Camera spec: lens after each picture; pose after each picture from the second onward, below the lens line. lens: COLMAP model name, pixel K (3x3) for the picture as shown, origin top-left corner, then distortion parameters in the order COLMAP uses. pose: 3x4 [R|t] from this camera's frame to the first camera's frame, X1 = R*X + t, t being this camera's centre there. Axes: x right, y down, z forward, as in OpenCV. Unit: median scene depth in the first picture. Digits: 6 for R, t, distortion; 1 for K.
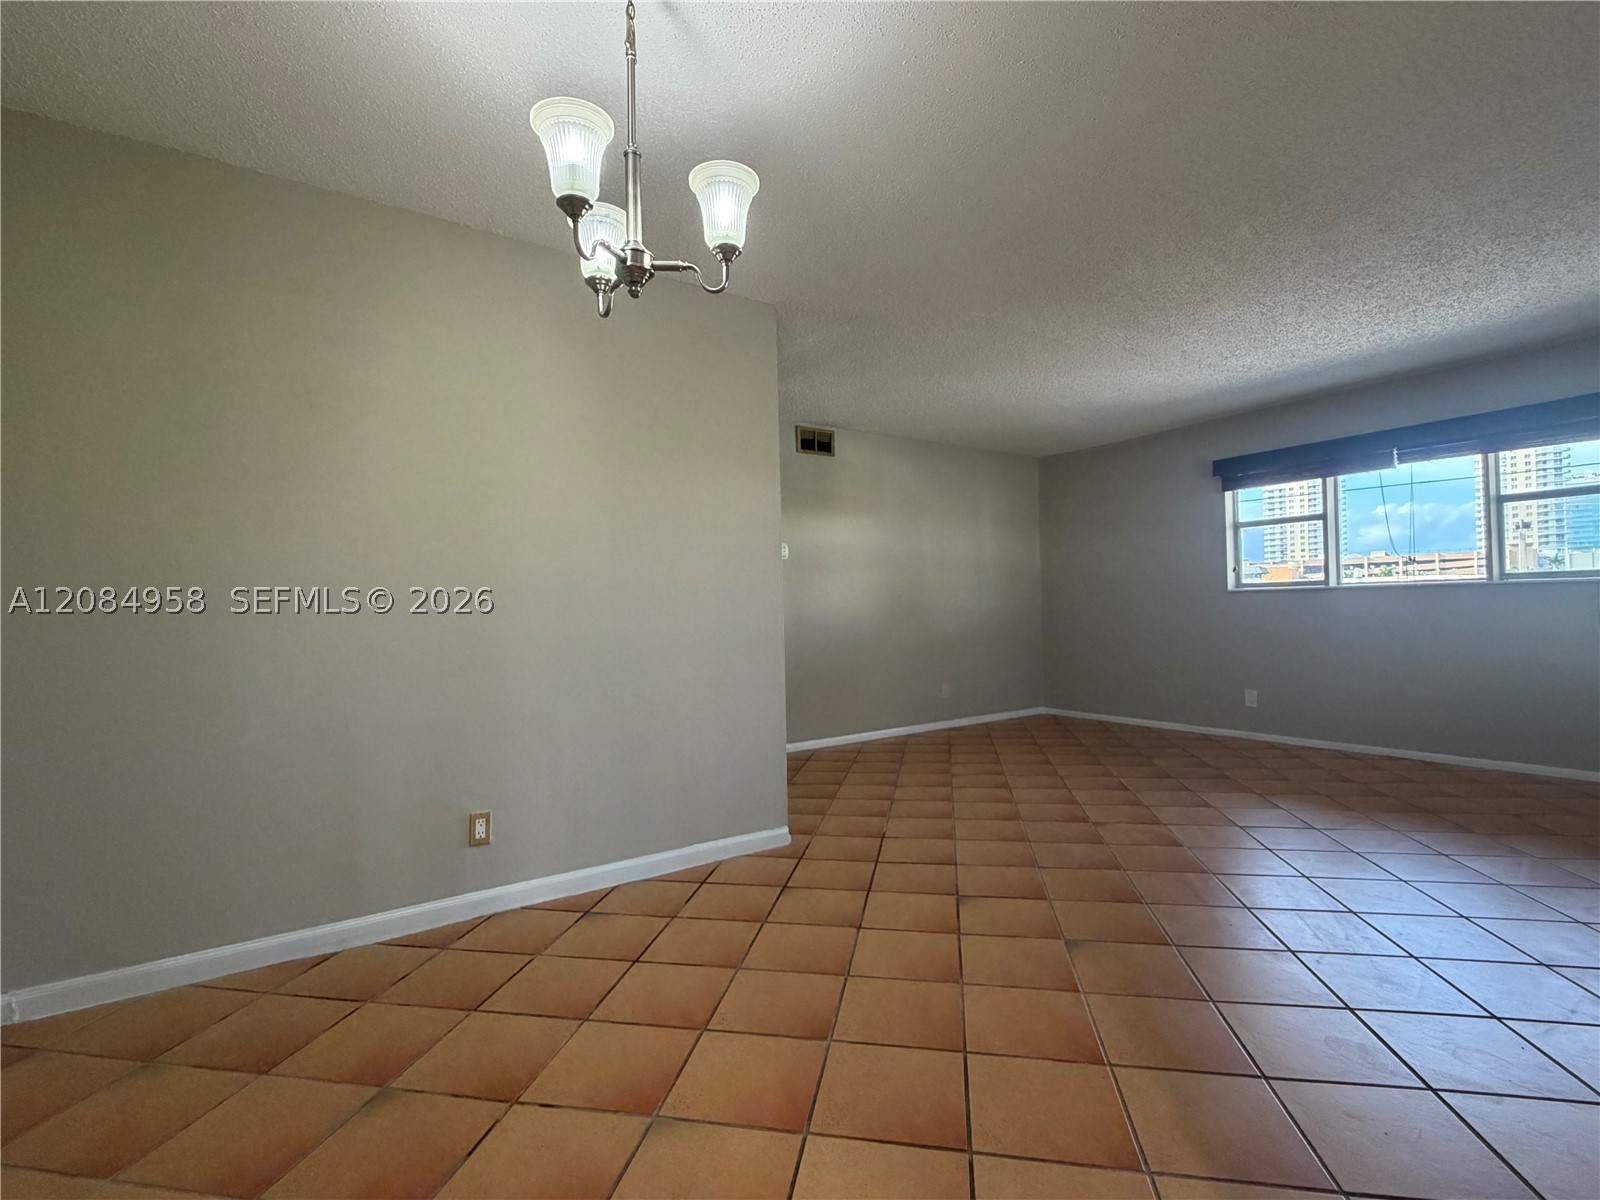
lens RADIAL K [[730.4, 0, 800.0], [0, 730.4, 600.0], [0, 0, 1]] dist [0.000299, 0.000361]
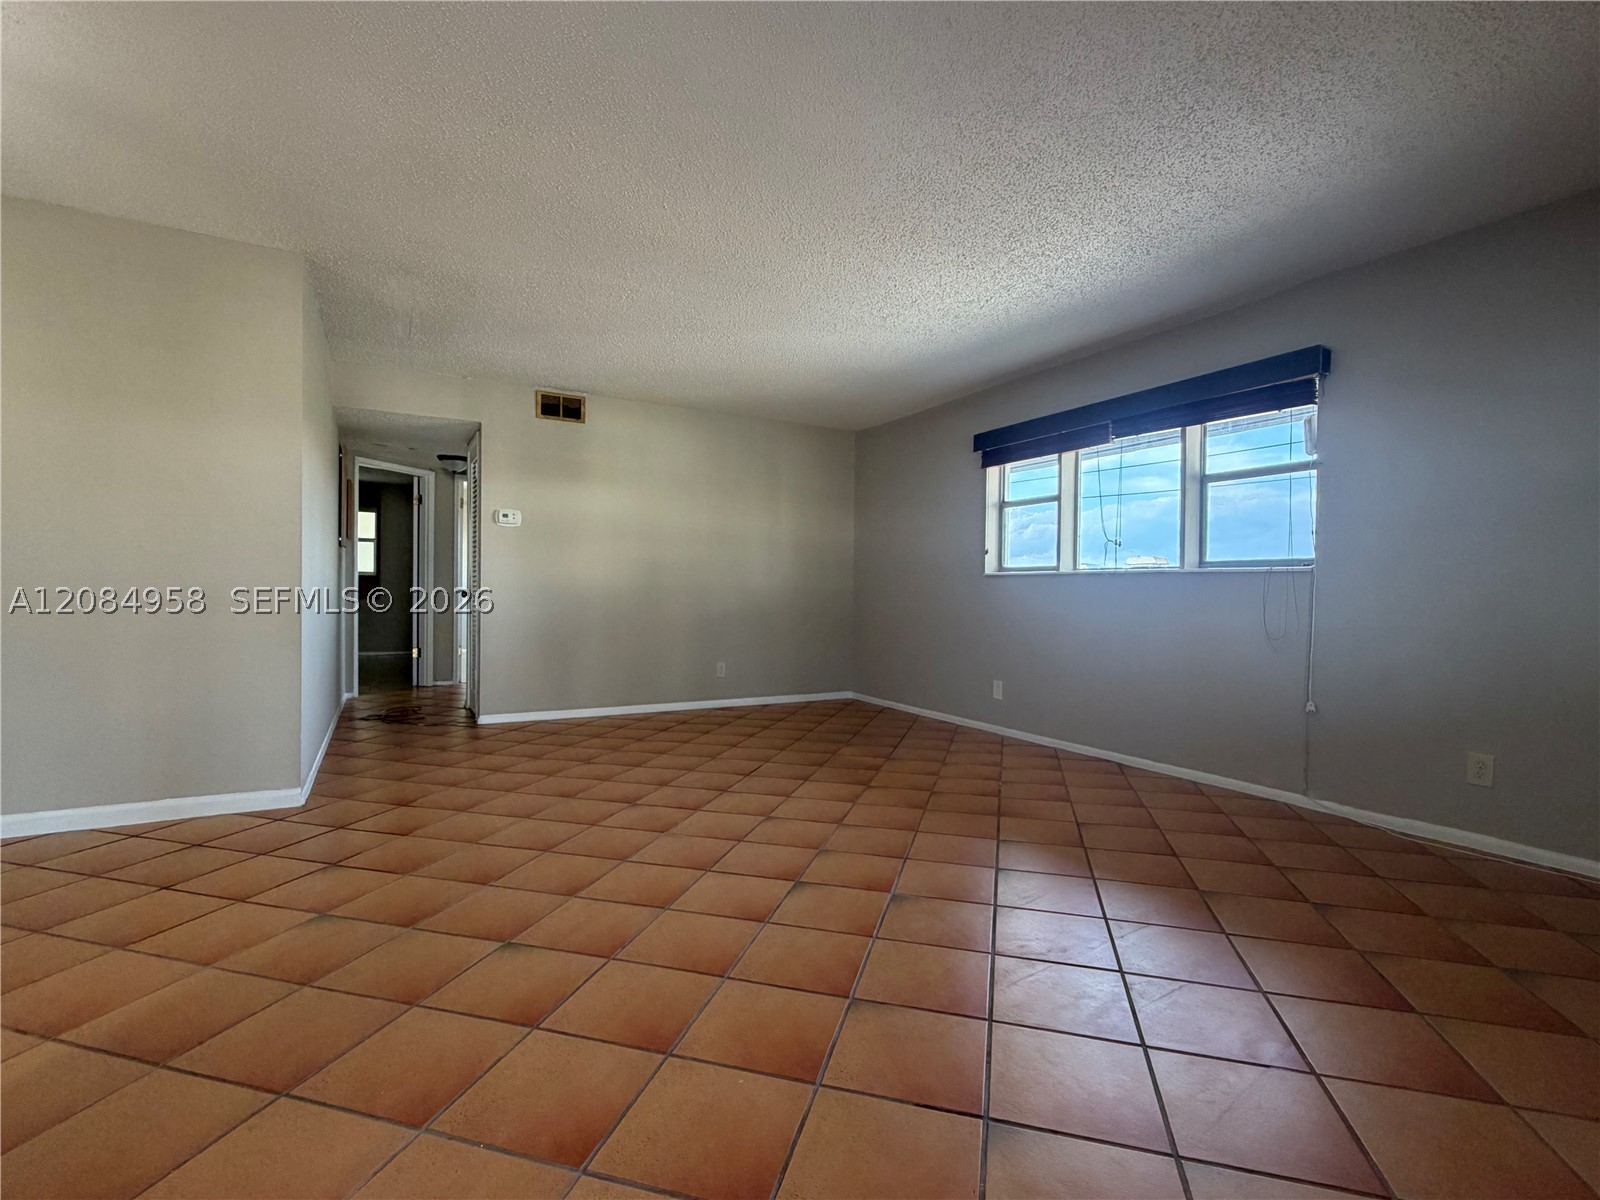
lens RADIAL K [[730.4, 0, 800.0], [0, 730.4, 600.0], [0, 0, 1]] dist [0.000299, 0.000361]
pose [[0.995607, 0.037530, -0.085777, 0.440240], [-0.035357, 0.999018, 0.026711, 0.003448], [0.086695, -0.023561, 0.995956, 0.048114]]
